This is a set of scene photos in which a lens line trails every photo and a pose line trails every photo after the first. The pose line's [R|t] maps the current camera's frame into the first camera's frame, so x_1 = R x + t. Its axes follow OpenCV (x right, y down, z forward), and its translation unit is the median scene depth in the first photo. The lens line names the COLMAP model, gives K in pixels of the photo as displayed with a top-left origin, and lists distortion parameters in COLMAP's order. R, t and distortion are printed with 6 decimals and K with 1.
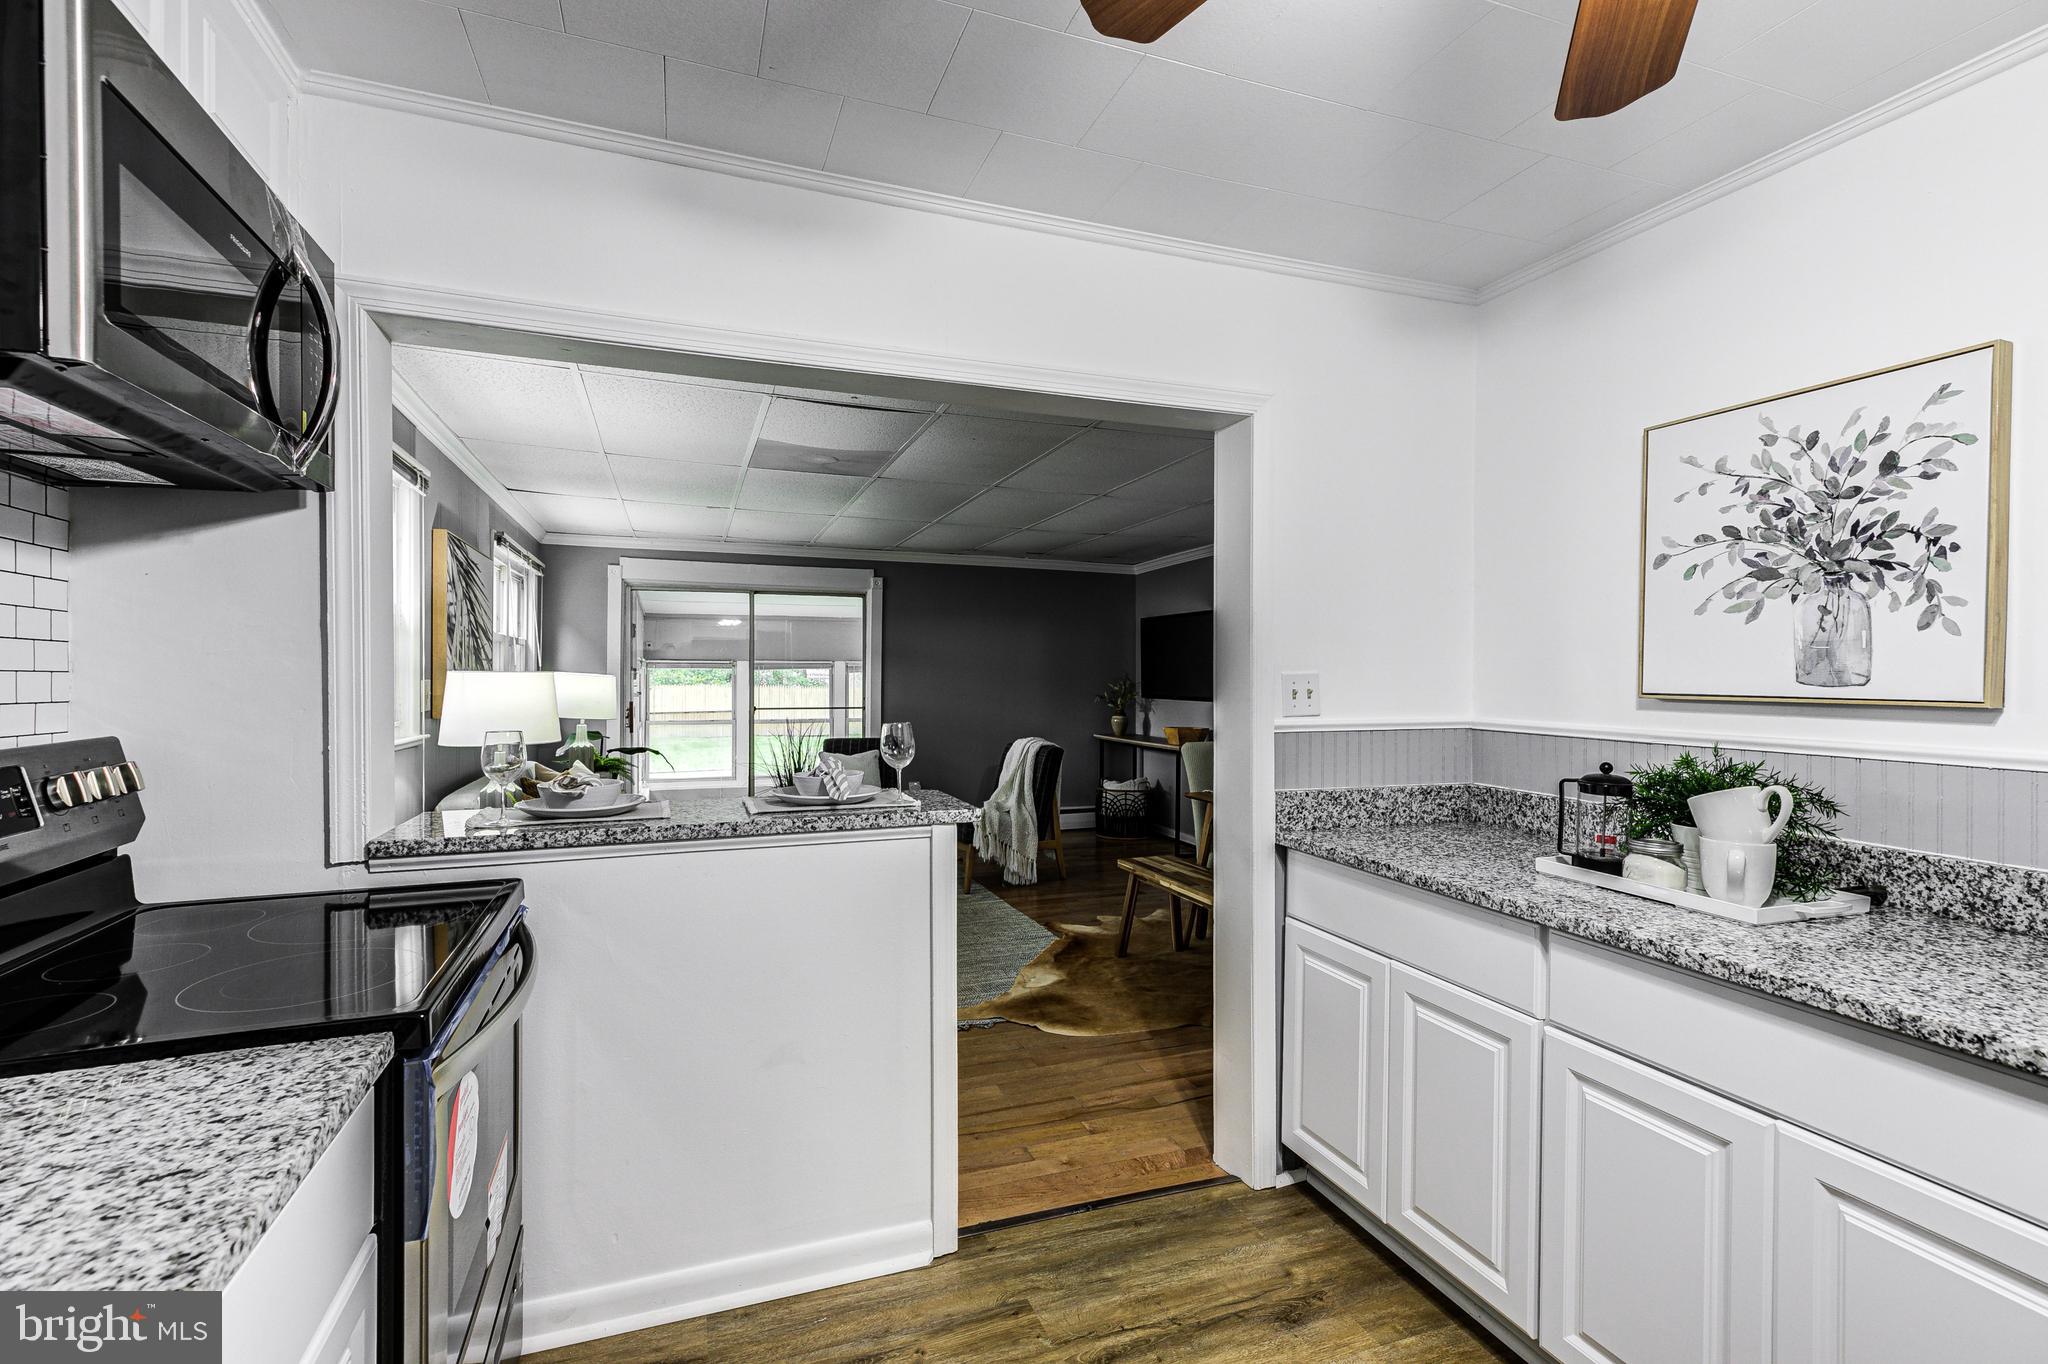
lens RADIAL K [[949.2, 0, 1024.0], [0, 949.2, 682.0], [0, 0, 1]] dist [0.002451, -0.000159]
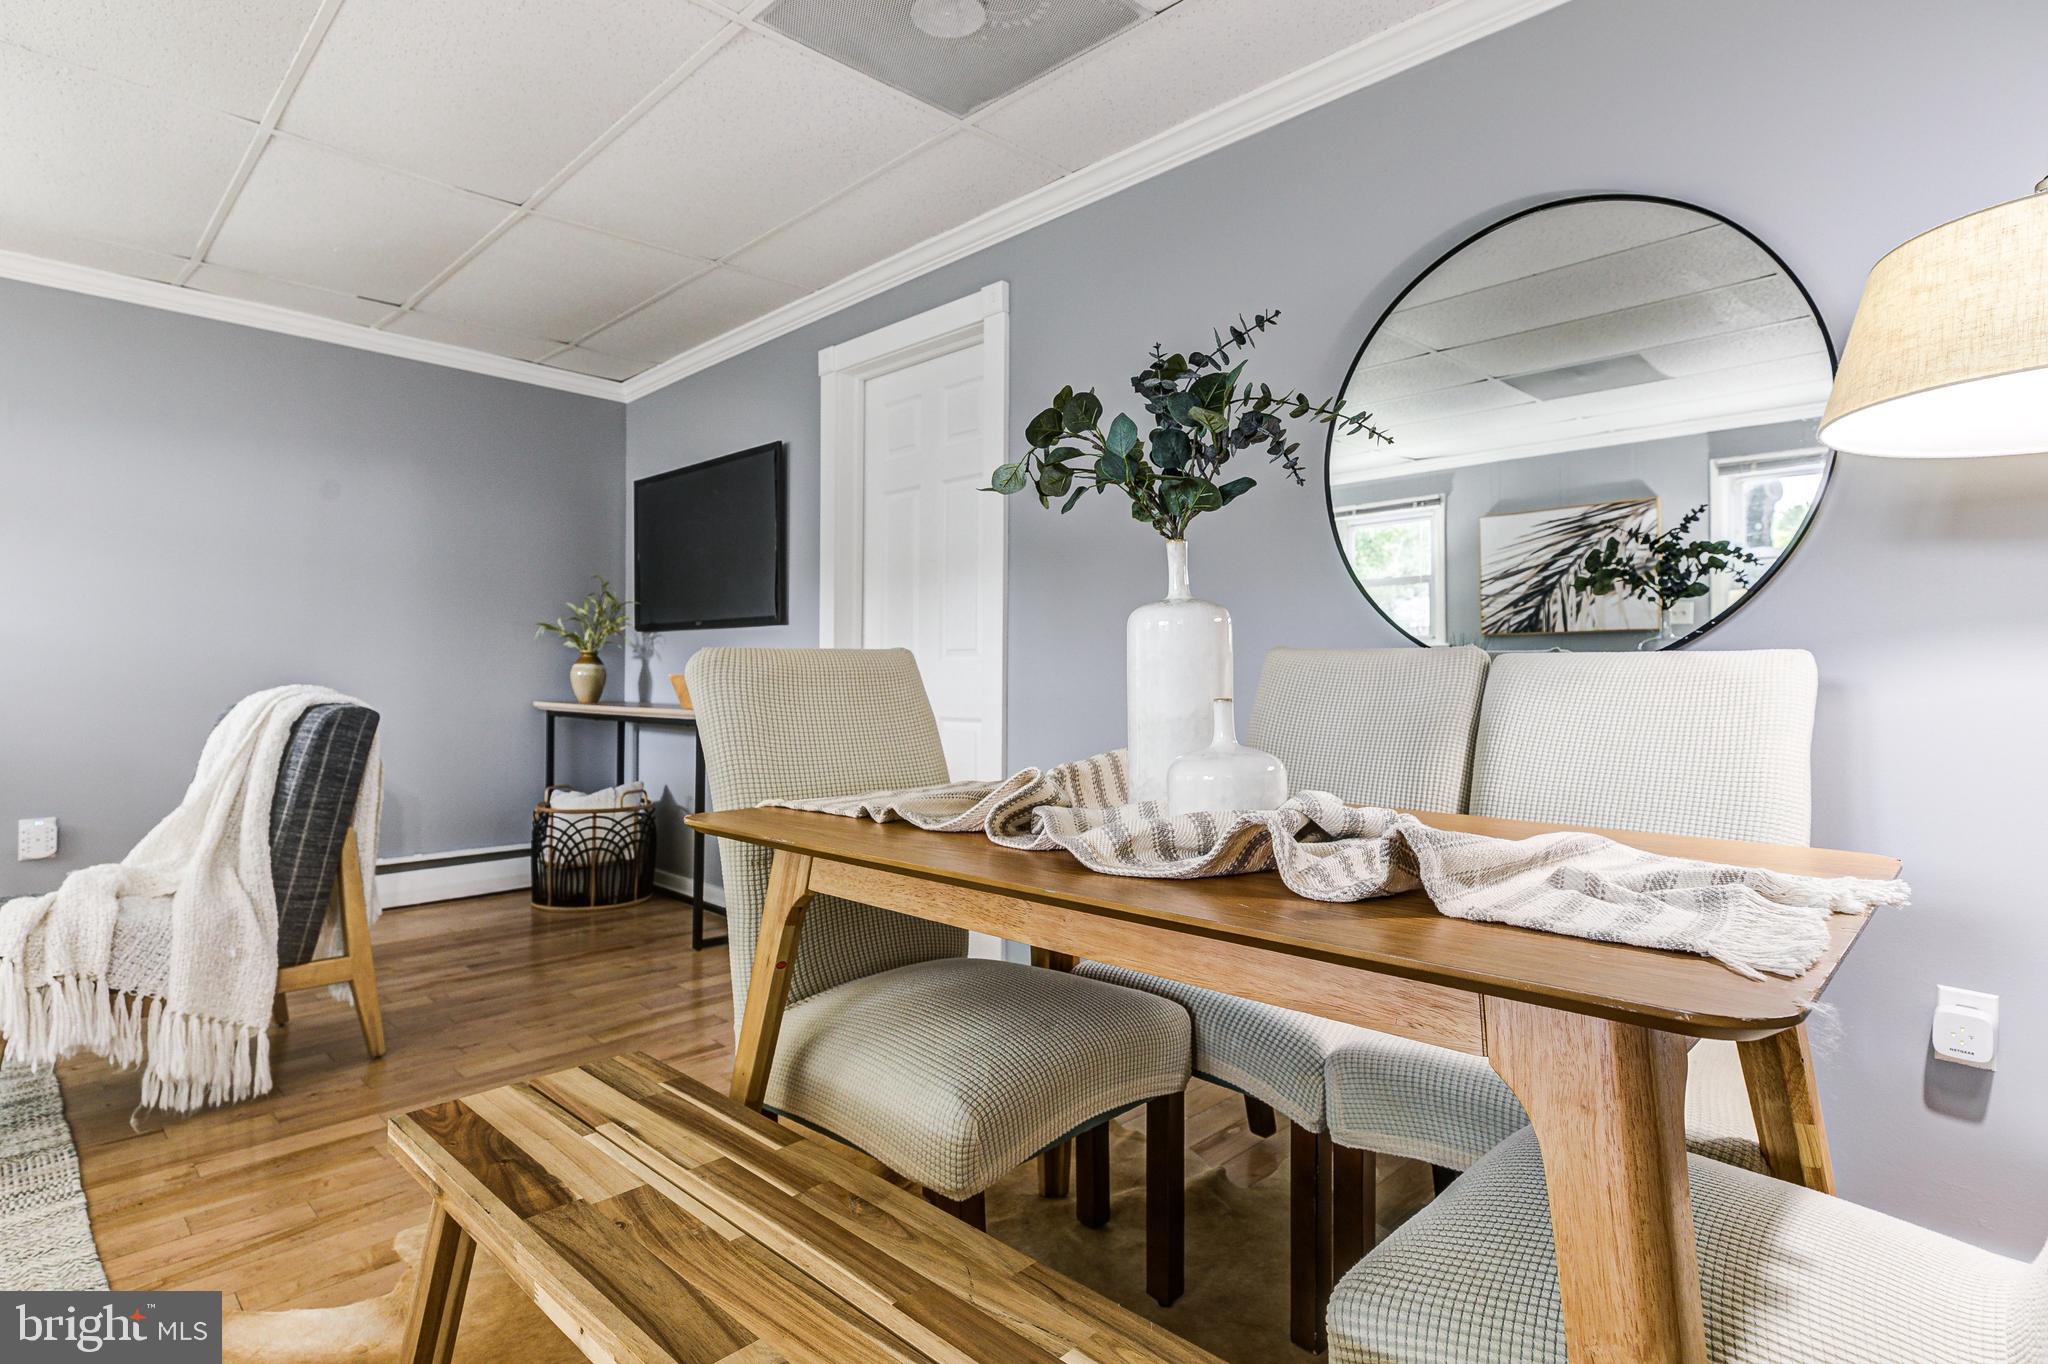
lens RADIAL K [[1021.9, 0, 1024.0], [0, 1021.9, 682.0], [0, 0, 1]] dist [-0.004581, 0.000407]
pose [[0.905919, -0.004337, 0.423429, 0.086793], [0.005573, 0.999983, -0.001680, 0.050953], [-0.423415, 0.003881, 0.905928, 0.437347]]
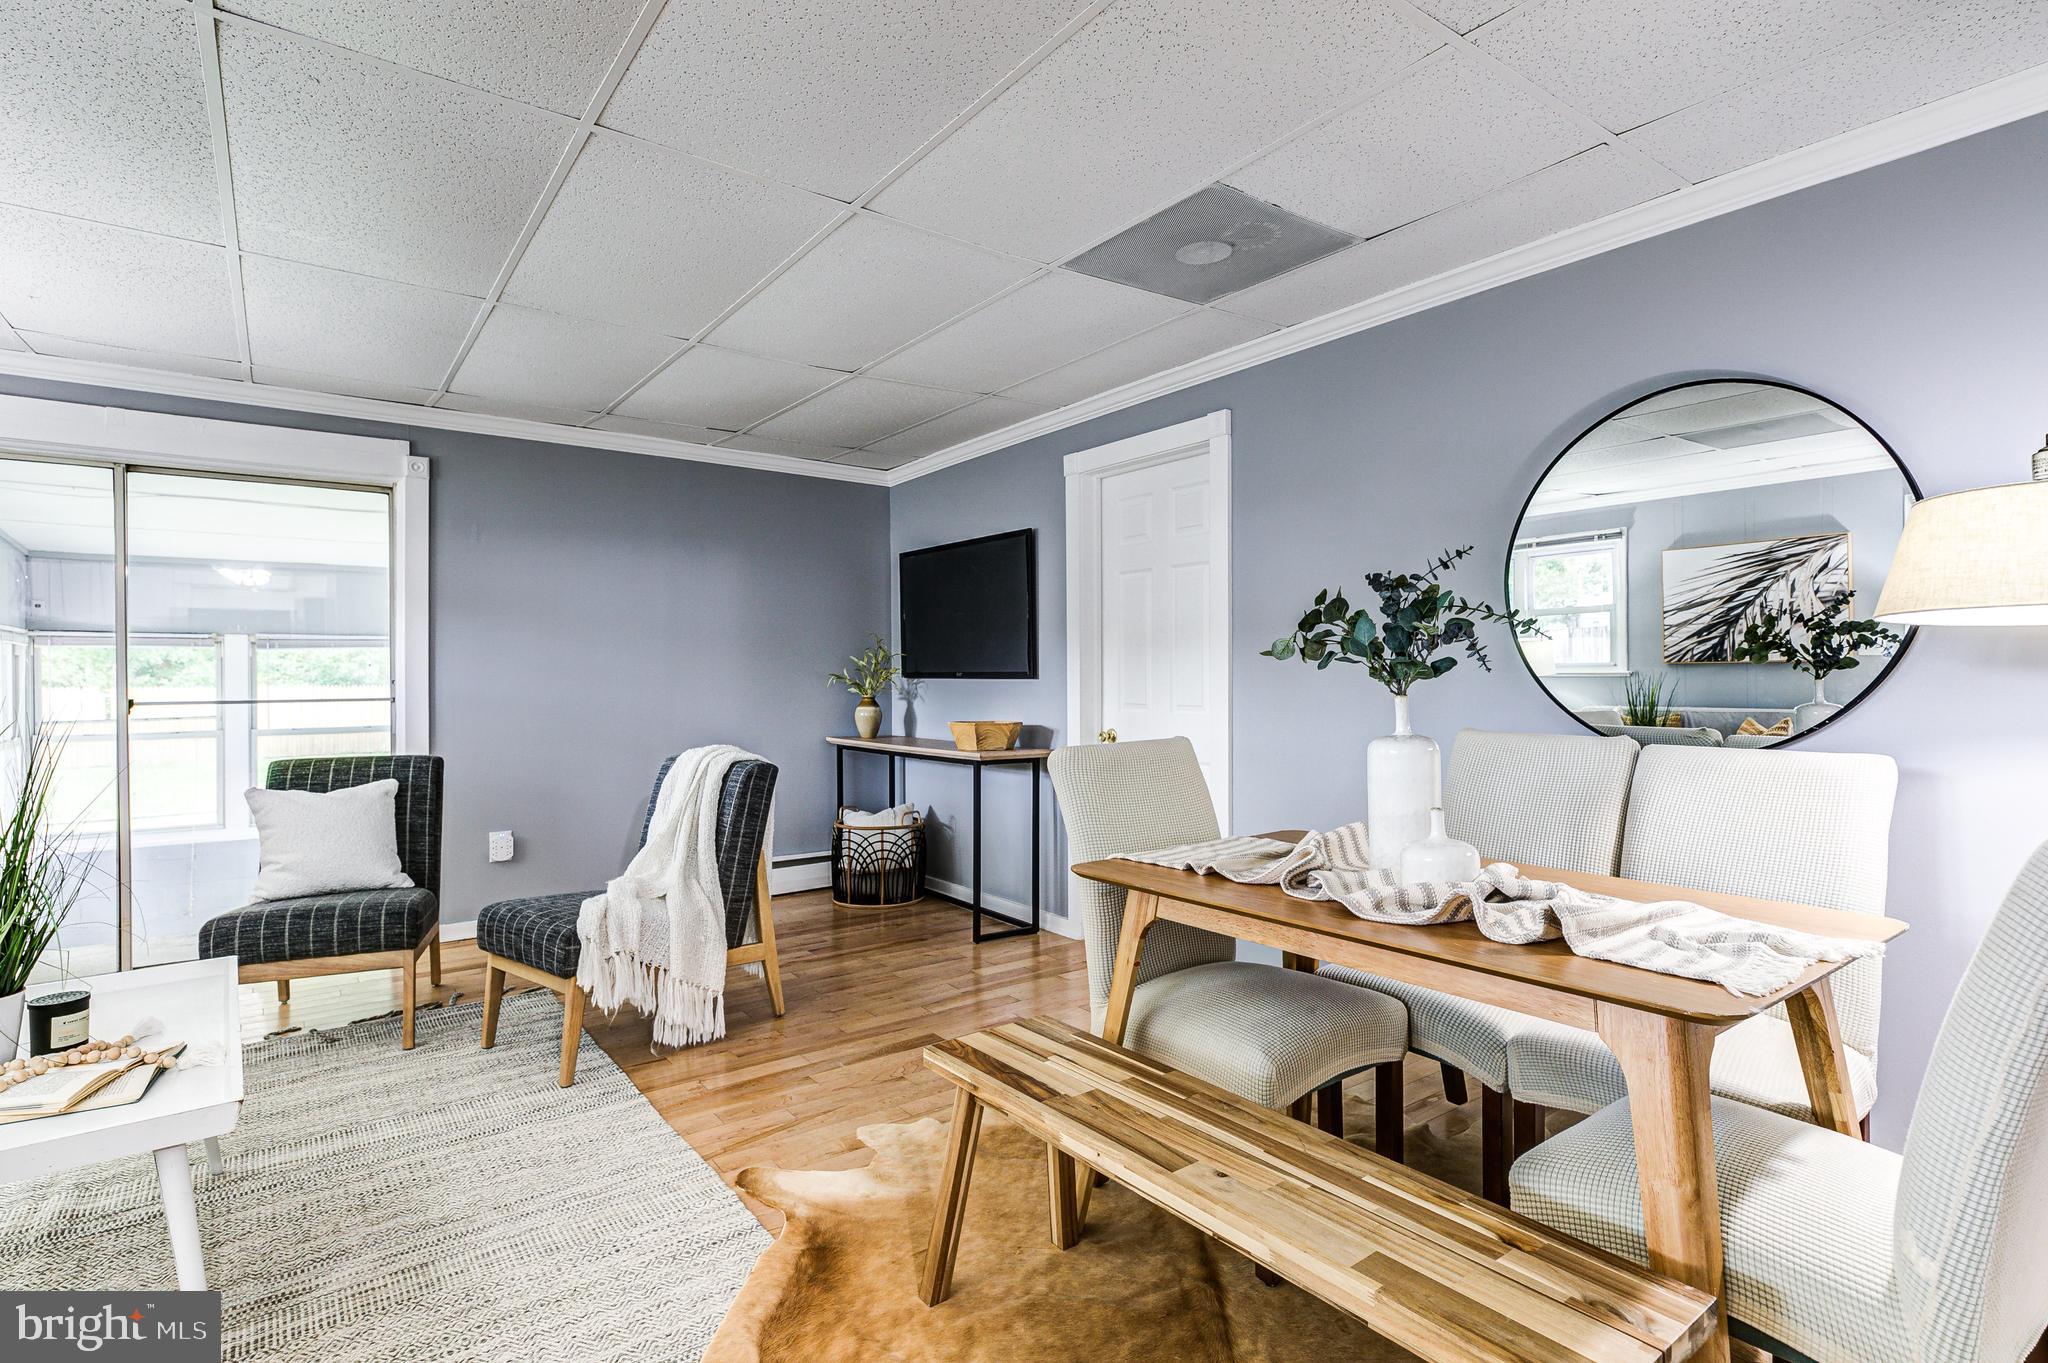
lens RADIAL K [[1016.4, 0, 1024.0], [0, 1016.4, 681.5], [0, 0, 1]] dist [-0.000918, 0.001823]
pose [[0.960552, -0.012818, 0.277804, 0.014758], [0.012572, 0.999917, 0.002666, 0.020198], [-0.277815, 0.000932, 0.960634, 0.355380]]
